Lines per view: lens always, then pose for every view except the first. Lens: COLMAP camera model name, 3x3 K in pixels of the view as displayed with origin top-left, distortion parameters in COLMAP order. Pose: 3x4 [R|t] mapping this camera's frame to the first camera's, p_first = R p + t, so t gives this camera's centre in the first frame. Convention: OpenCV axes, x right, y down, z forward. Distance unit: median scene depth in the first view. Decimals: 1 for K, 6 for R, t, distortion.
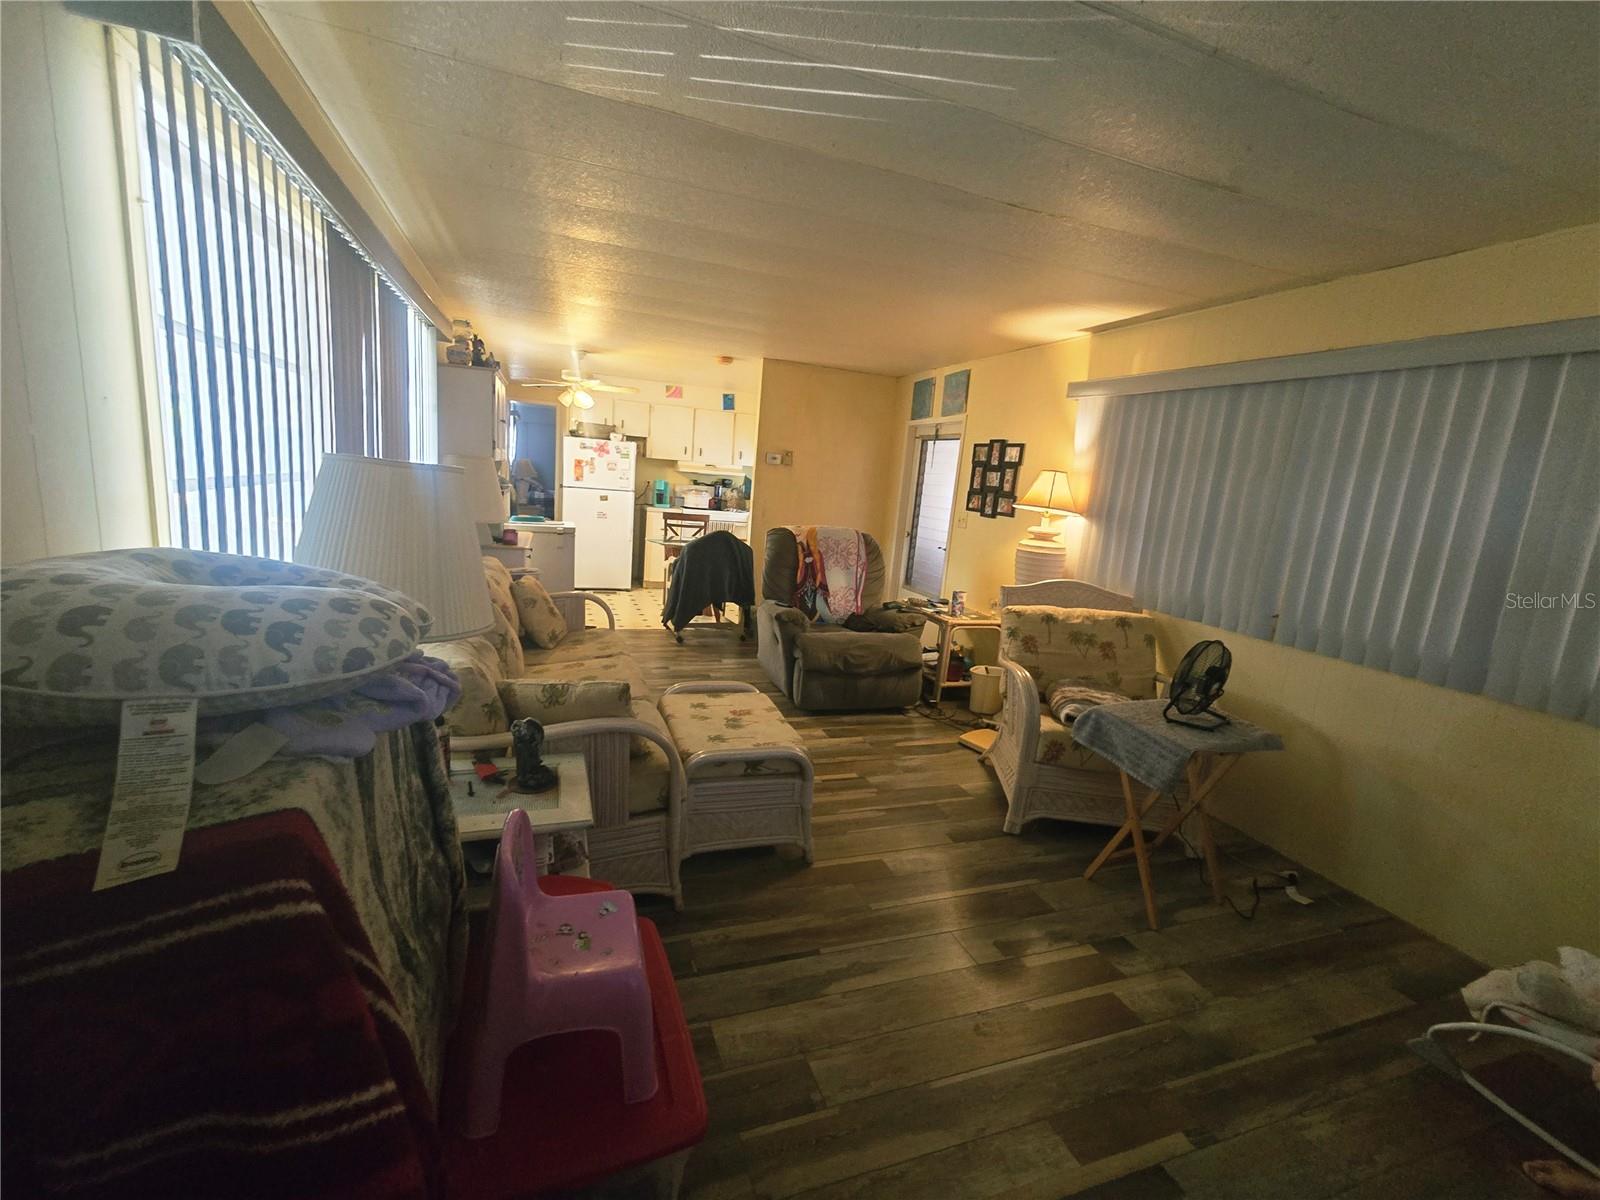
lens RADIAL K [[671.0, 0, 798.0], [0, 671.0, 597.0], [0, 0, 1]] dist [-0.003820, 0.000239]
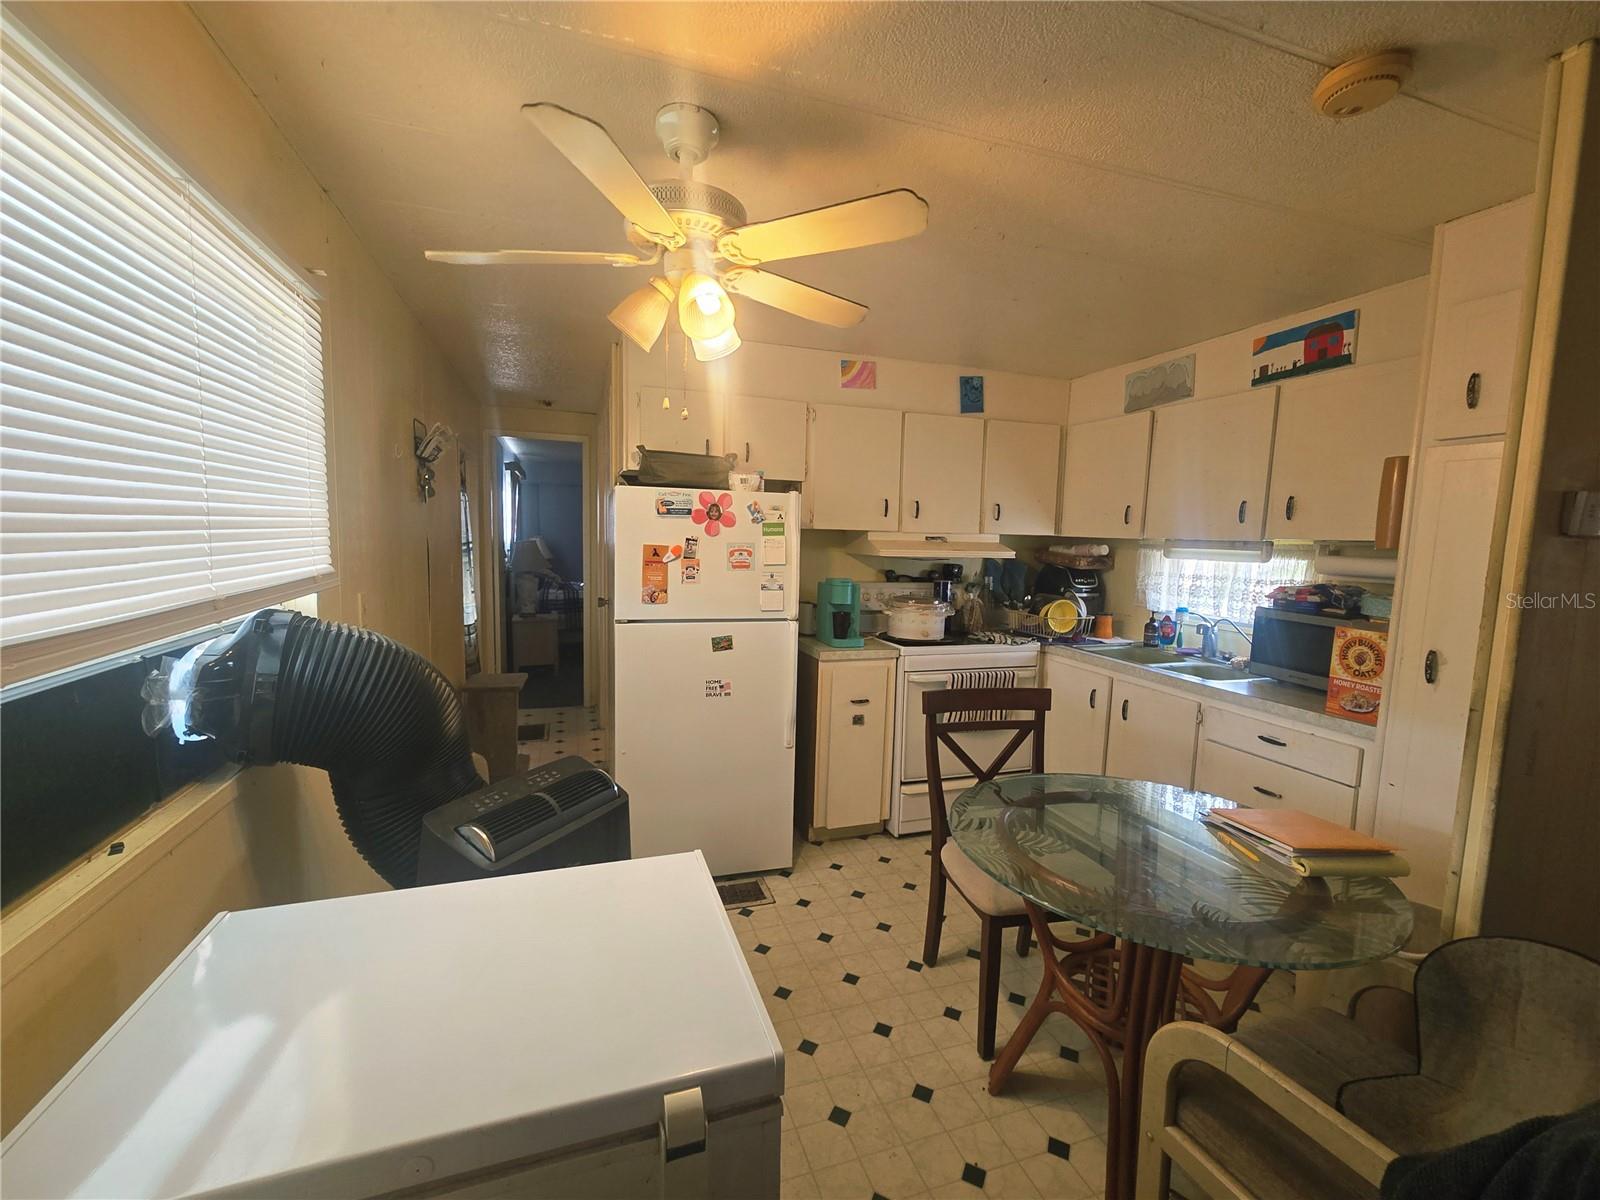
lens RADIAL K [[671.0, 0, 798.0], [0, 671.0, 597.0], [0, 0, 1]] dist [-0.003820, 0.000239]
pose [[0.998357, -0.051423, -0.025280, -0.205852], [0.049122, 0.995215, -0.084467, -0.121460], [0.029503, 0.083087, 0.996105, 0.546163]]
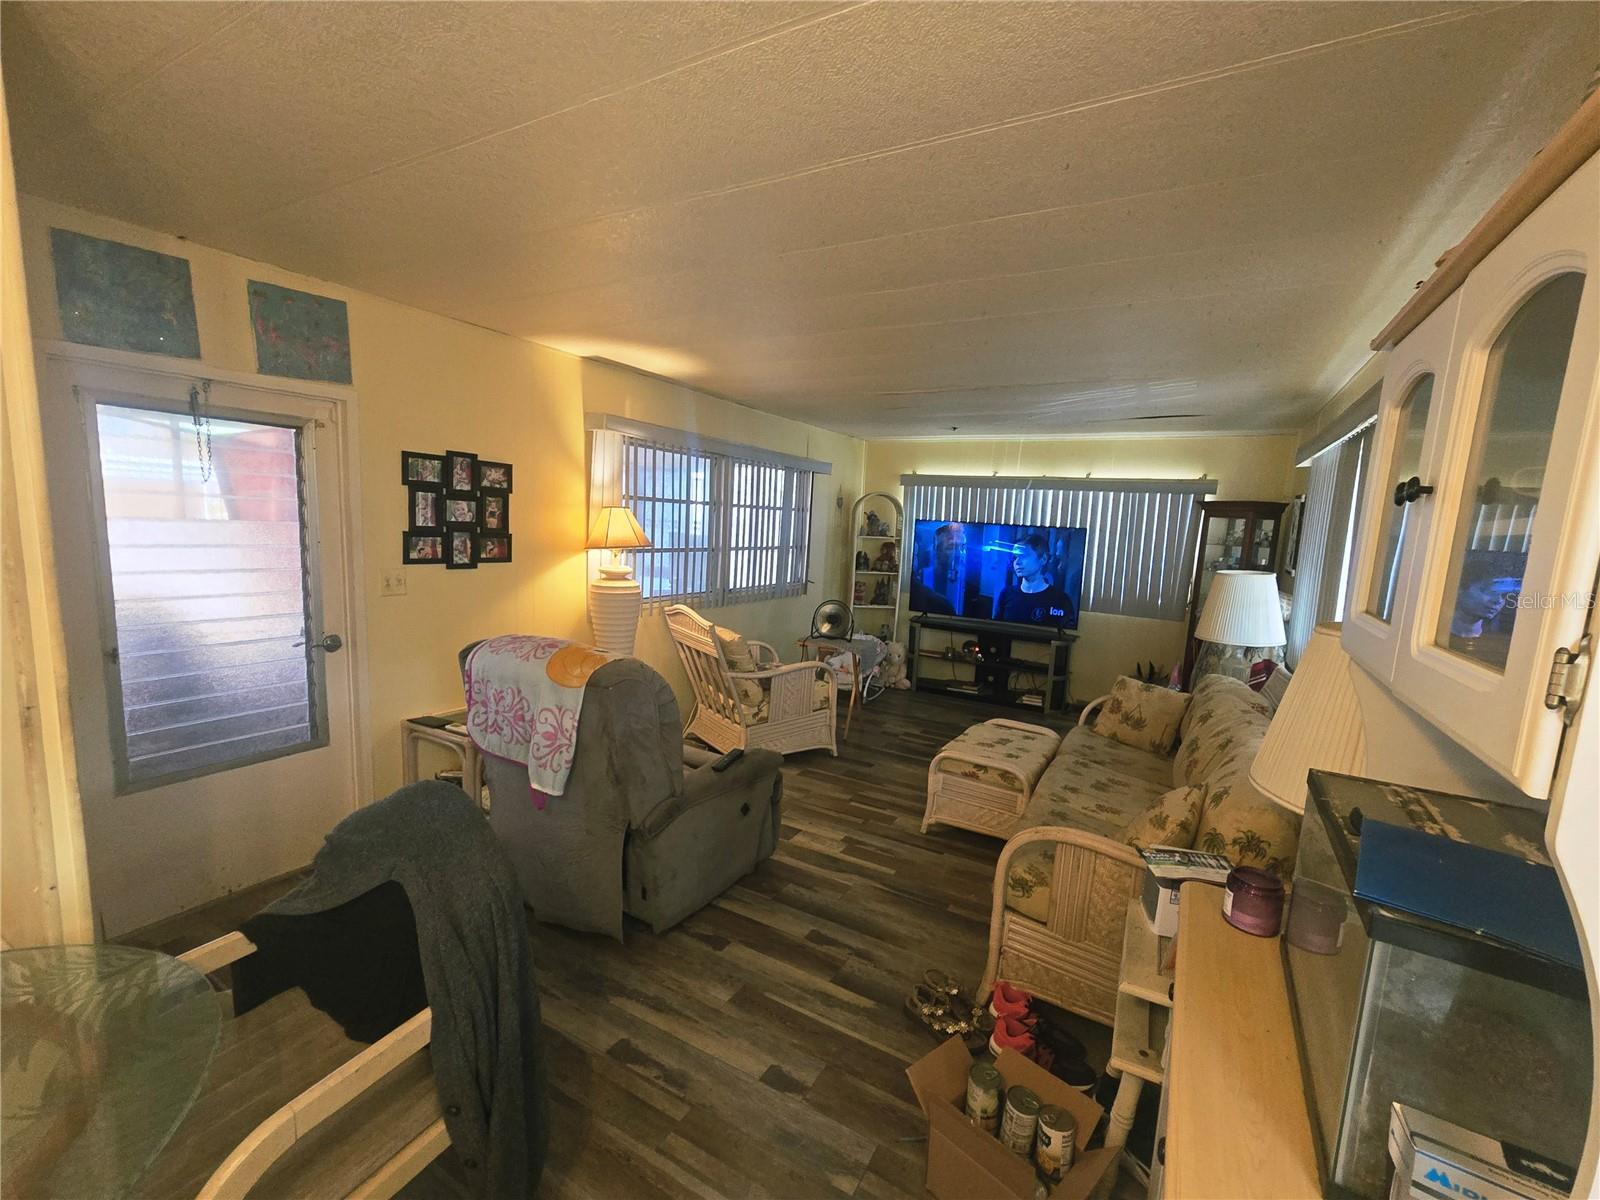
lens RADIAL K [[671.0, 0, 798.0], [0, 671.0, 597.0], [0, 0, 1]] dist [-0.003820, 0.000239]
pose [[-0.642311, -0.189512, 0.742646, -0.726663], [0.035463, 0.960563, 0.275792, -0.444295], [-0.765624, 0.203480, -0.610259, 1.951734]]
